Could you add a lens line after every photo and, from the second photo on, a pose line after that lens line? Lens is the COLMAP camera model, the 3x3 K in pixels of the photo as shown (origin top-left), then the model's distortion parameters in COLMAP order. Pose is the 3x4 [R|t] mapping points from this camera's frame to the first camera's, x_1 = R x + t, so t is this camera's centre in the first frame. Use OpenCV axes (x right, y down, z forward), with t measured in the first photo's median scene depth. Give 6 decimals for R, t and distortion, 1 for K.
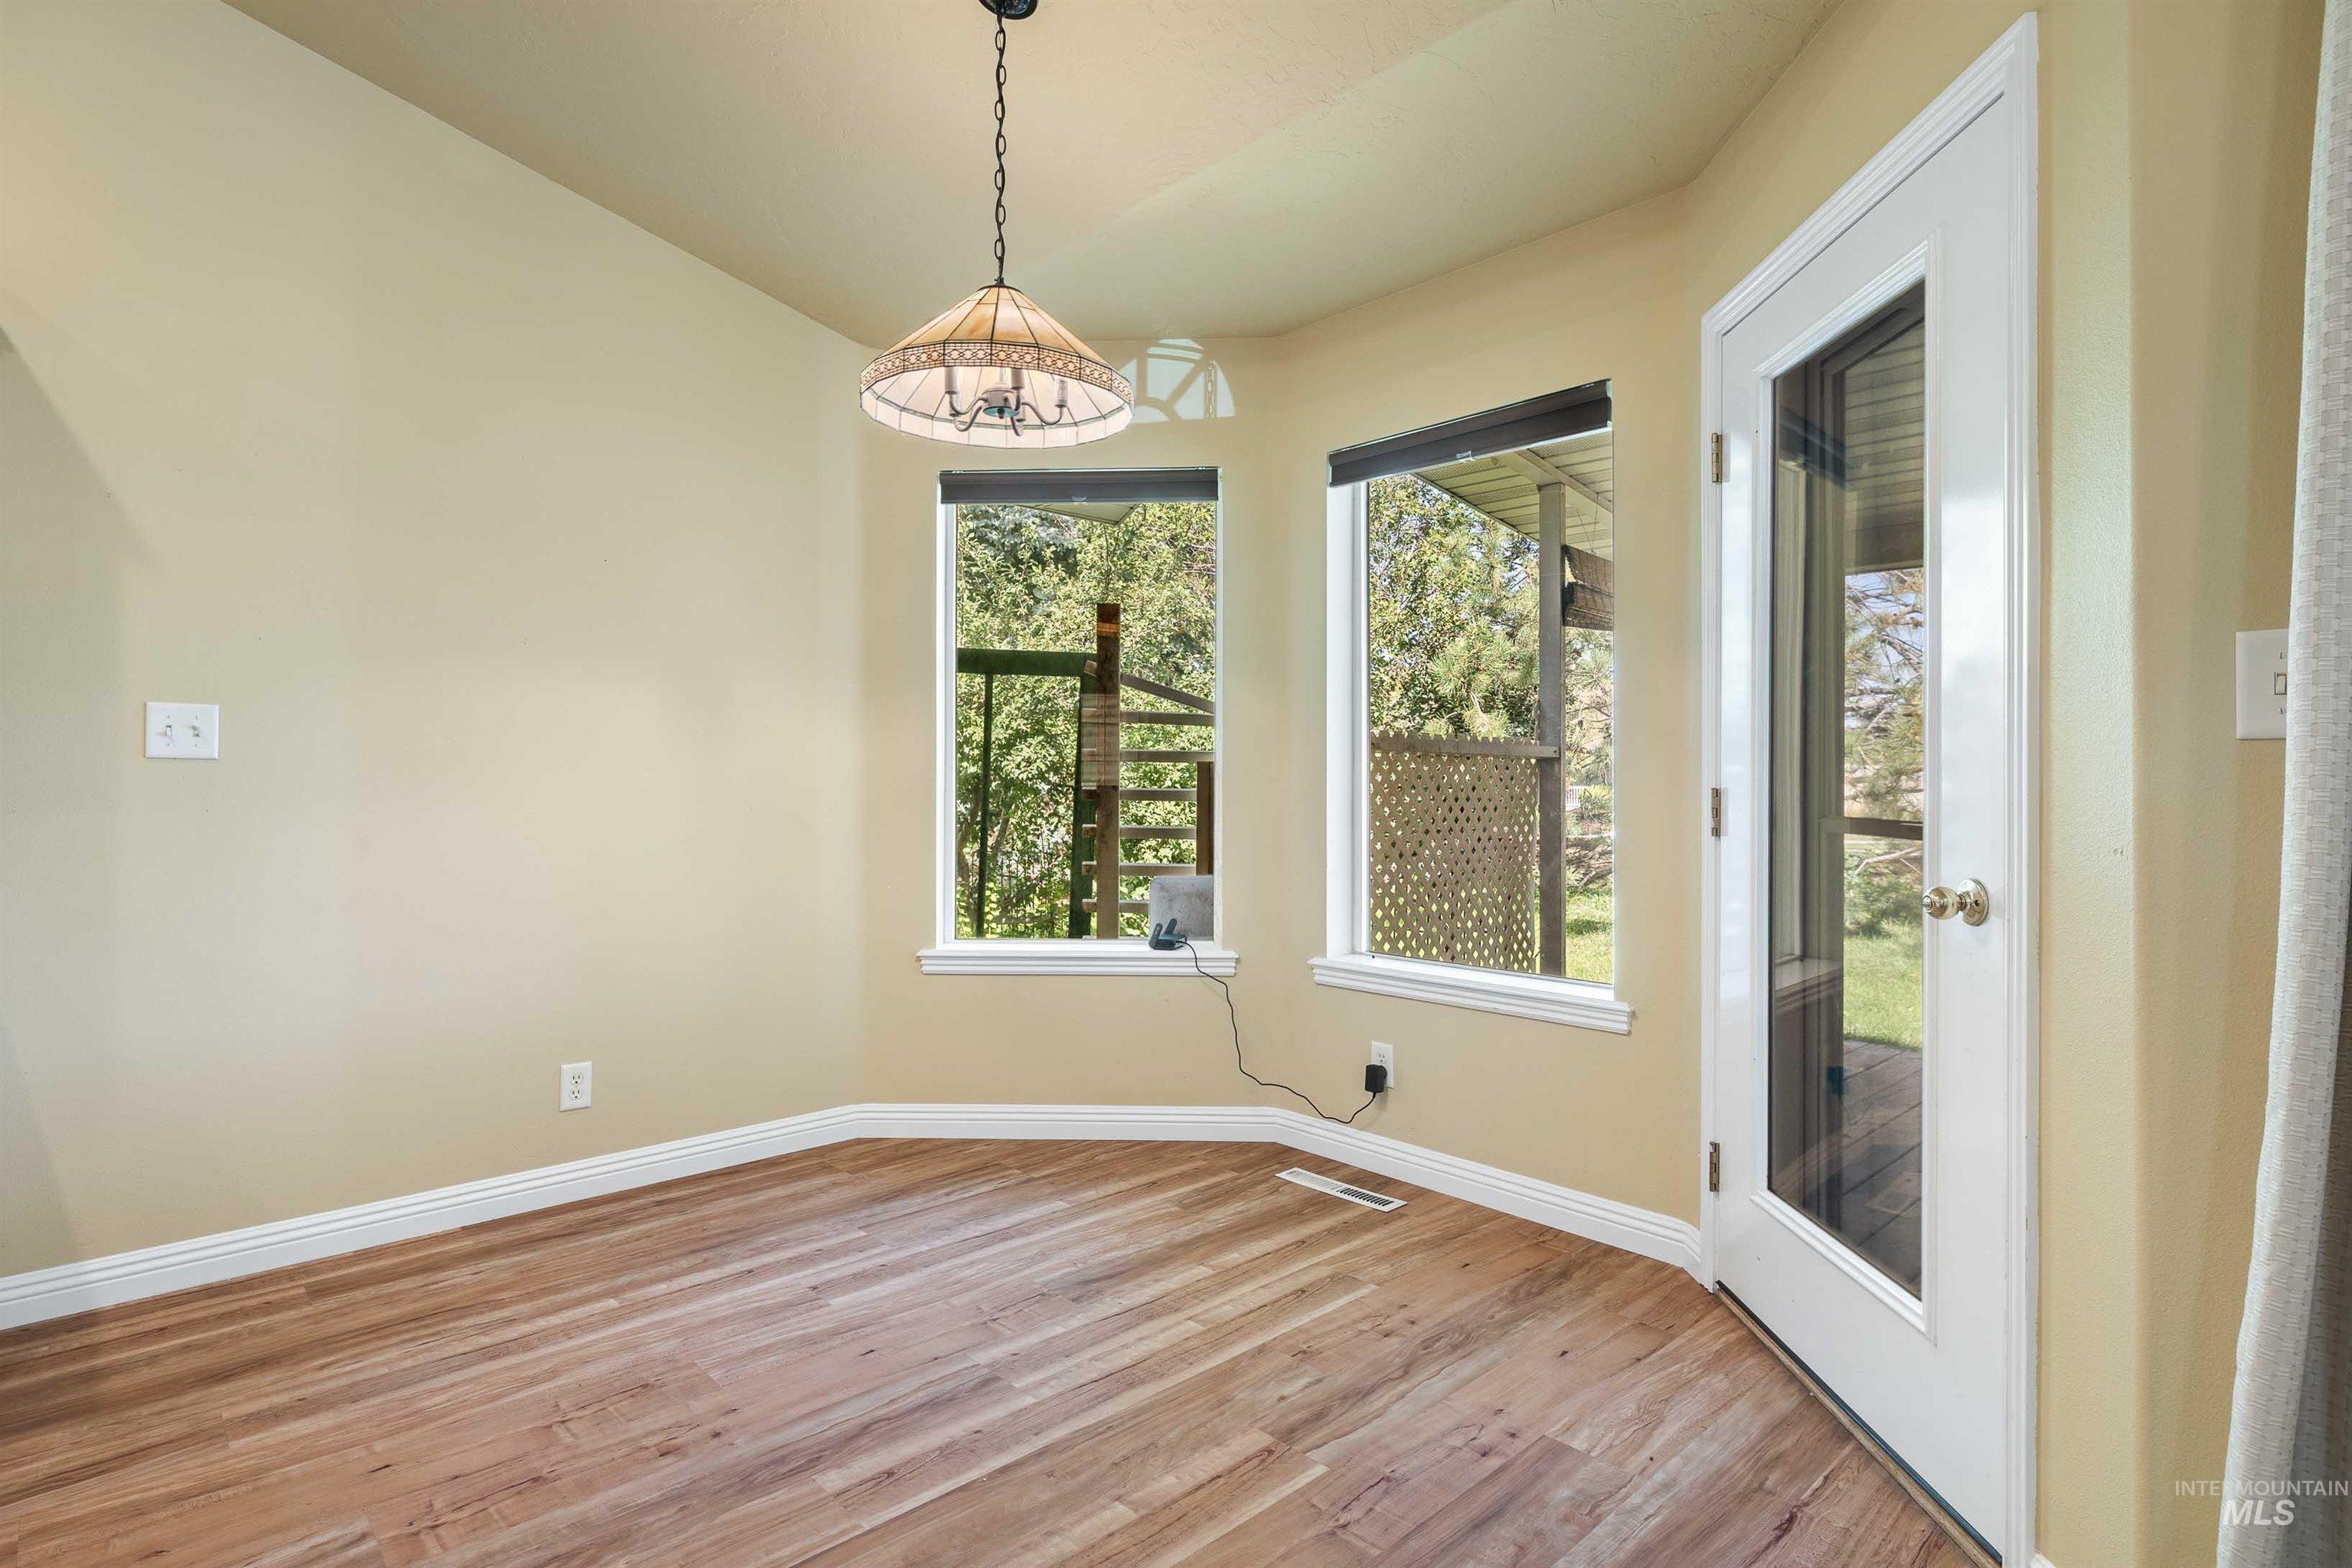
lens RADIAL K [[1180.9, 0, 1183.8], [0, 1180.9, 781.1], [0, 0, 1]] dist [-0.007273, 0.001679]
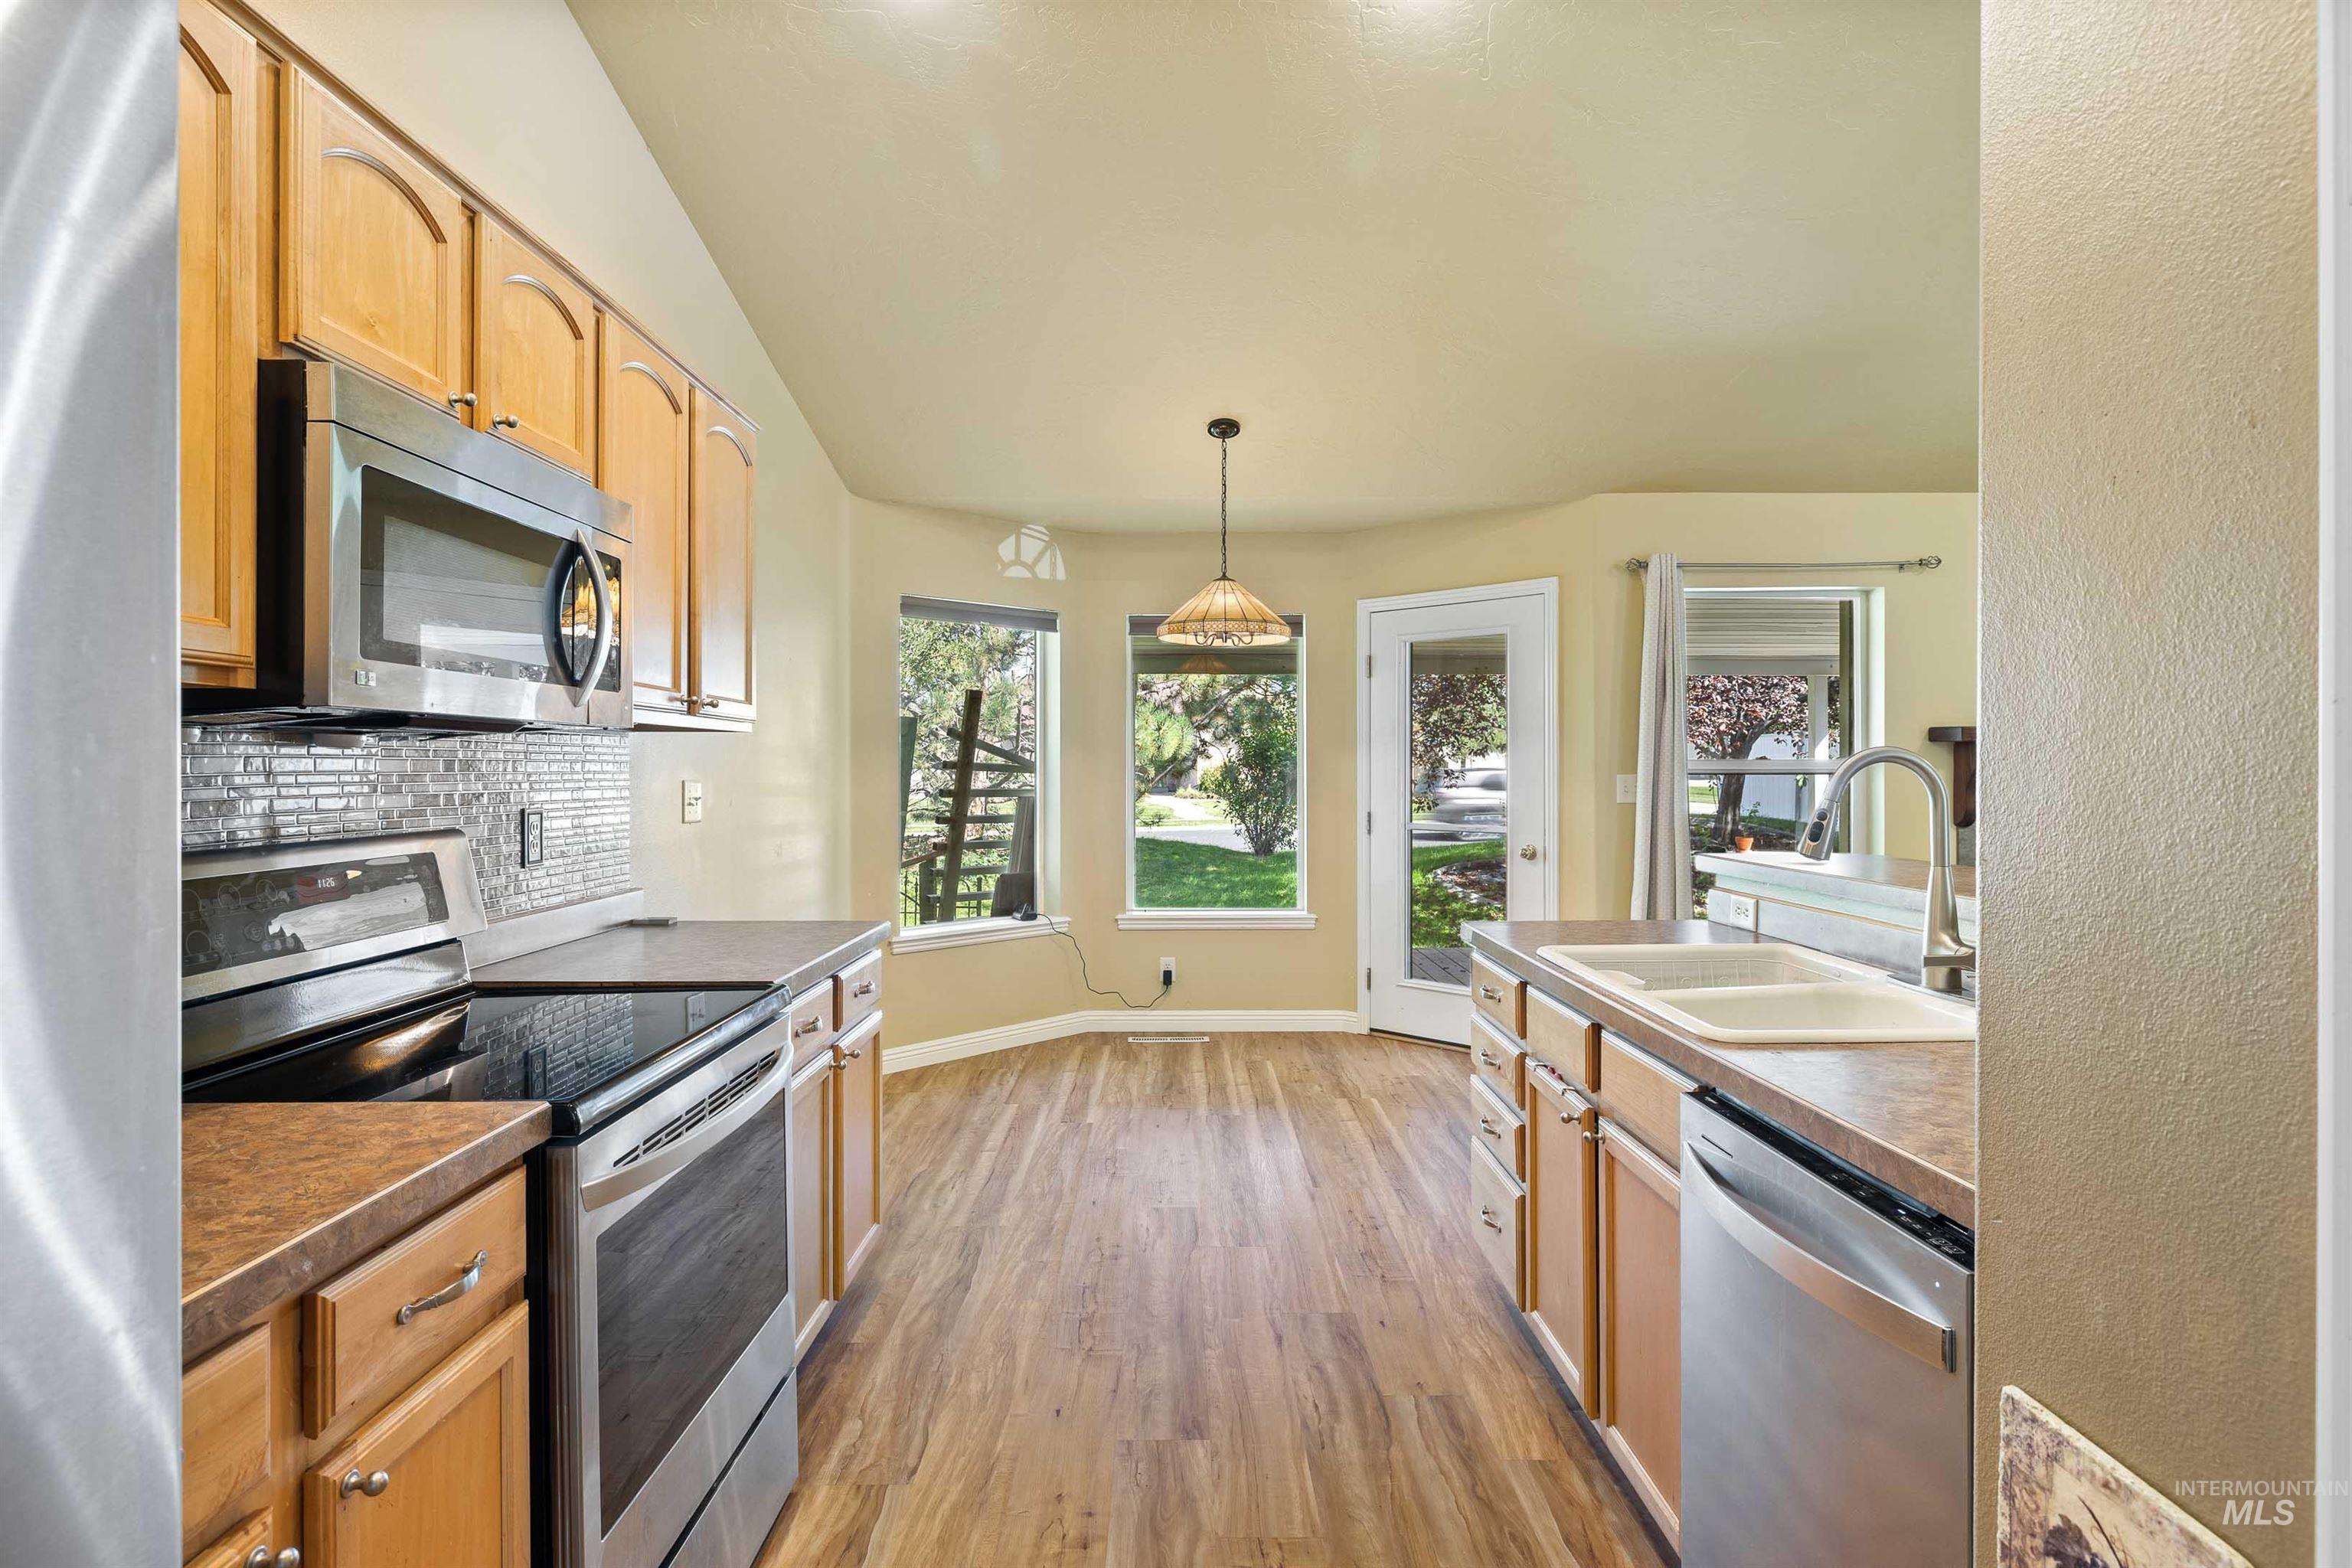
lens RADIAL K [[1180.9, 0, 1177.3], [0, 1180.9, 780.6], [0, 0, 1]] dist [-0.007273, 0.001679]
pose [[0.681646, -0.009342, 0.731622, -1.113984], [0.004085, 0.999951, 0.008963, -0.058143], [-0.731671, -0.003121, 0.681651, -0.211363]]
